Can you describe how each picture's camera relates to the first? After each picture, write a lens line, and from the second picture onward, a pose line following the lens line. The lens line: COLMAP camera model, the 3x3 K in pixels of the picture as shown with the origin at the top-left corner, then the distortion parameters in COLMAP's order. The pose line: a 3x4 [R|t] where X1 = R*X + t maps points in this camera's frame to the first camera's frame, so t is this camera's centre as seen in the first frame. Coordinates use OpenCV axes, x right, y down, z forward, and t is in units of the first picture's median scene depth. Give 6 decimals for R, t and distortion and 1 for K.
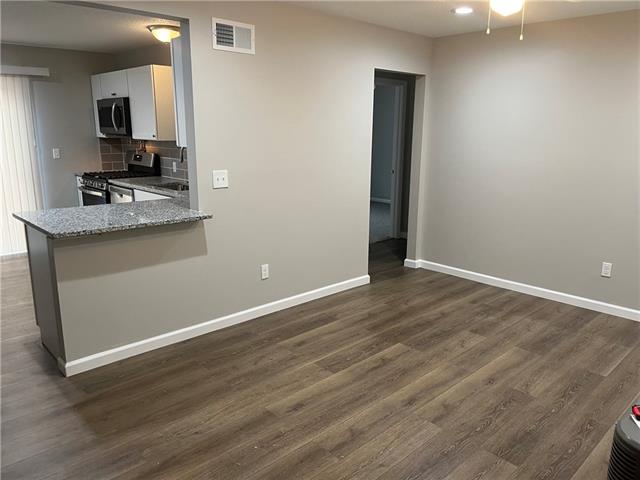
lens RADIAL K [[486.2, 0, 320.0], [0, 486.2, 240.0], [0, 0, 1]] dist [0.056849, -0.090119]
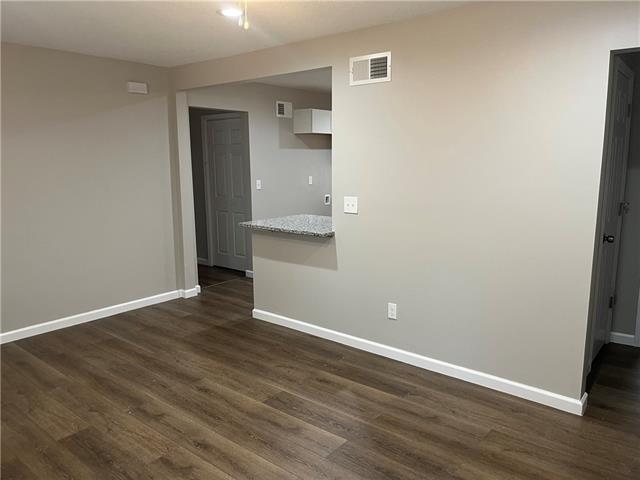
lens RADIAL K [[486.2, 0, 320.0], [0, 486.2, 240.0], [0, 0, 1]] dist [0.056849, -0.090119]
pose [[0.120012, 0.152810, -0.980941, 0.811235], [-0.216144, 0.968402, 0.124413, -0.161936], [0.968958, 0.197093, 0.149249, 0.759635]]
